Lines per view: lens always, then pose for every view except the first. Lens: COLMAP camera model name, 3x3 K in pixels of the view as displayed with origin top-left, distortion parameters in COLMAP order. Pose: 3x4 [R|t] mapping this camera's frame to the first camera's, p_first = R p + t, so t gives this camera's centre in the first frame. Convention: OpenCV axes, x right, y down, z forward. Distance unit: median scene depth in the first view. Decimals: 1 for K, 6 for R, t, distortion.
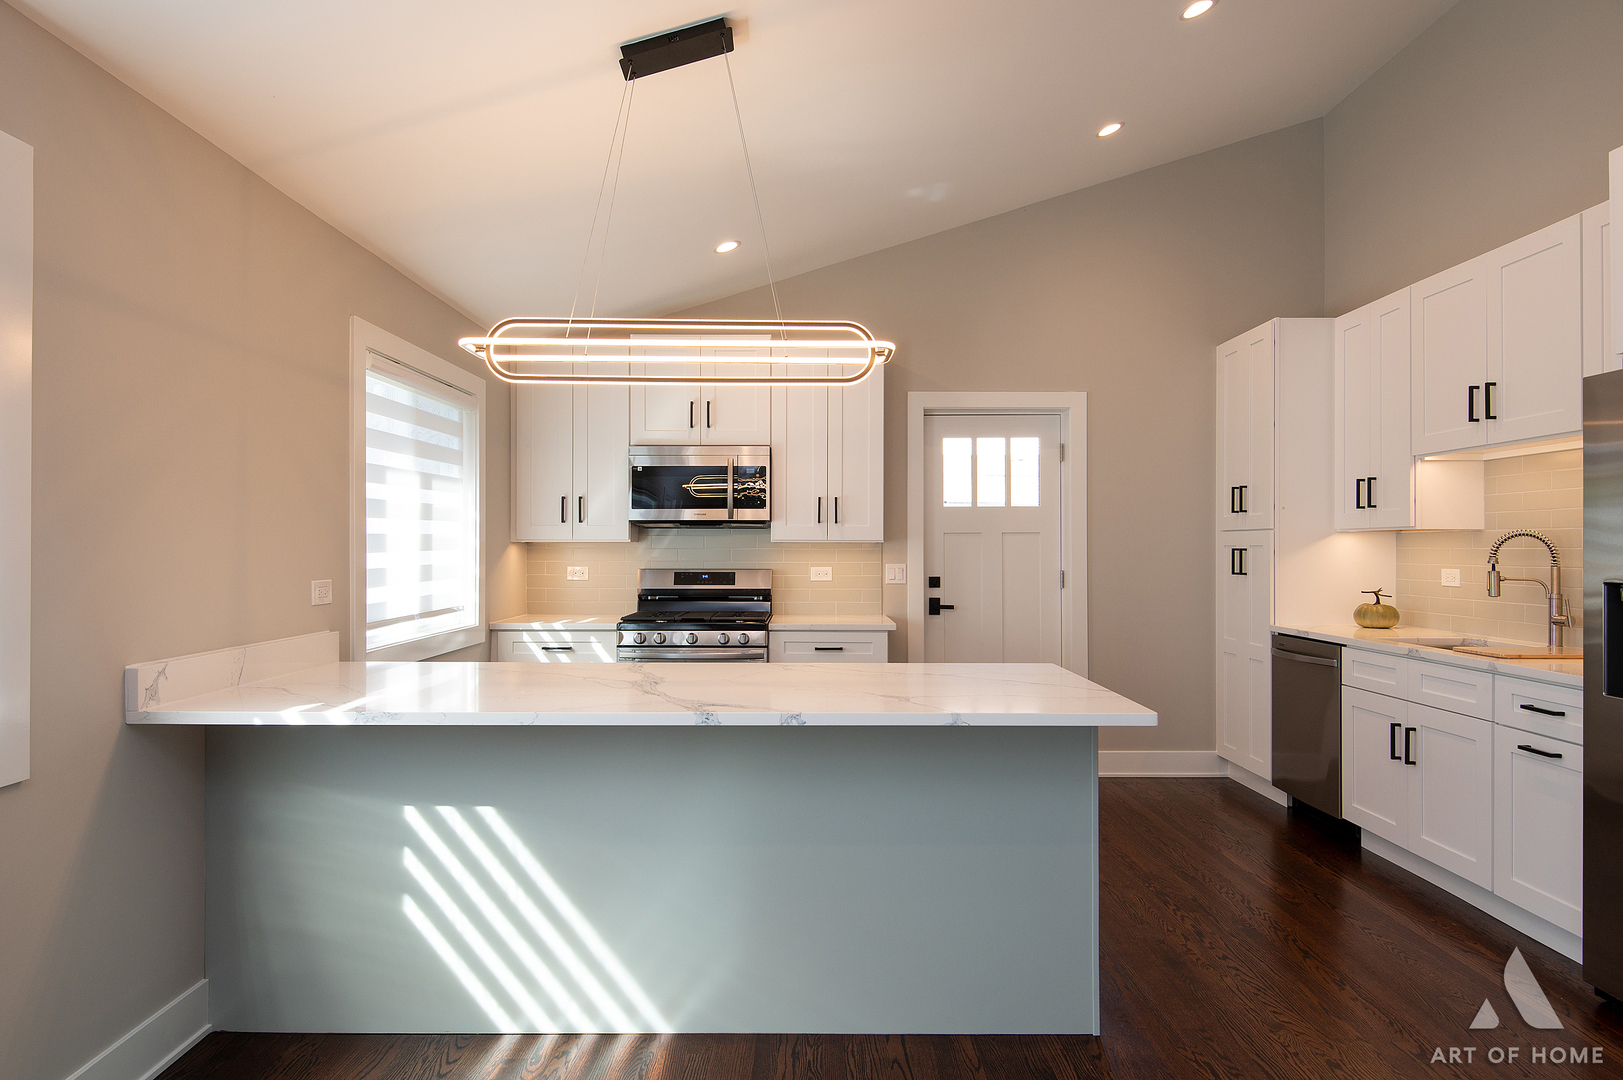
lens RADIAL K [[984.0, 0, 811.5], [0, 984.0, 540.0], [0, 0, 1]] dist [0.002181, 0.000348]
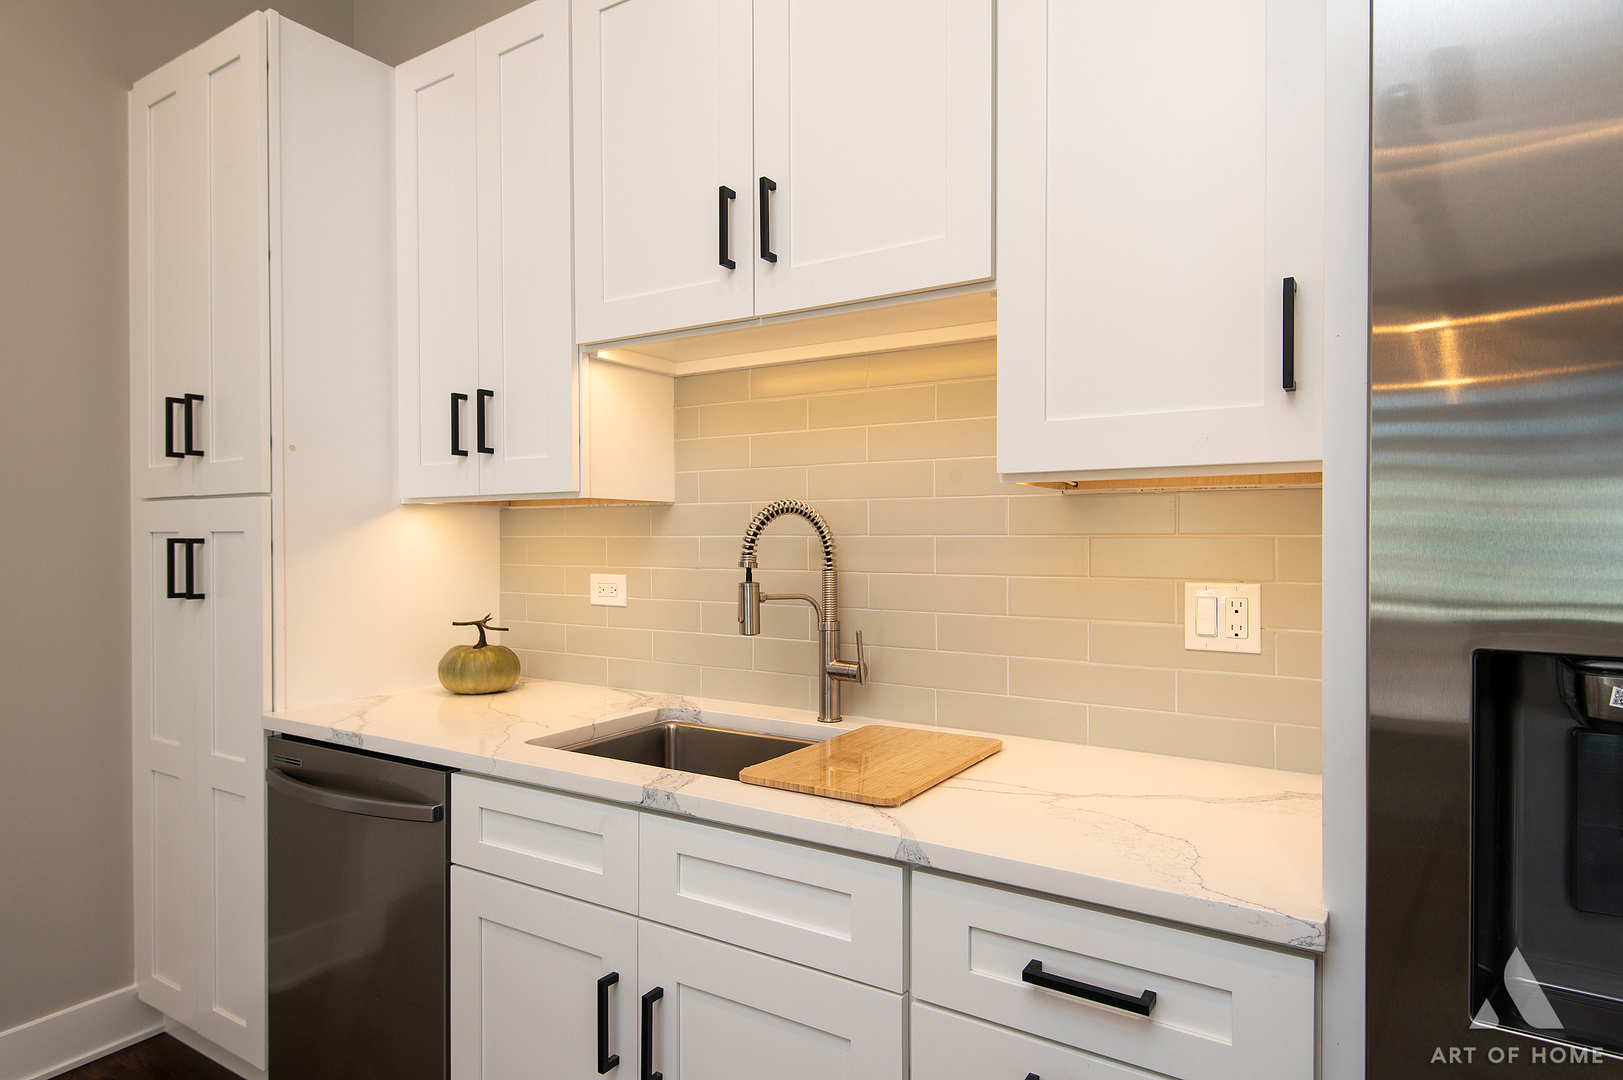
lens RADIAL K [[925.9, 0, 811.5], [0, 925.9, 540.0], [0, 0, 1]] dist [-0.003546, -0.001377]
pose [[0.544839, -0.007540, 0.838506, 0.319199], [-0.003618, 0.999929, 0.011342, 0.004733], [-0.838533, -0.009213, 0.544774, 0.716513]]
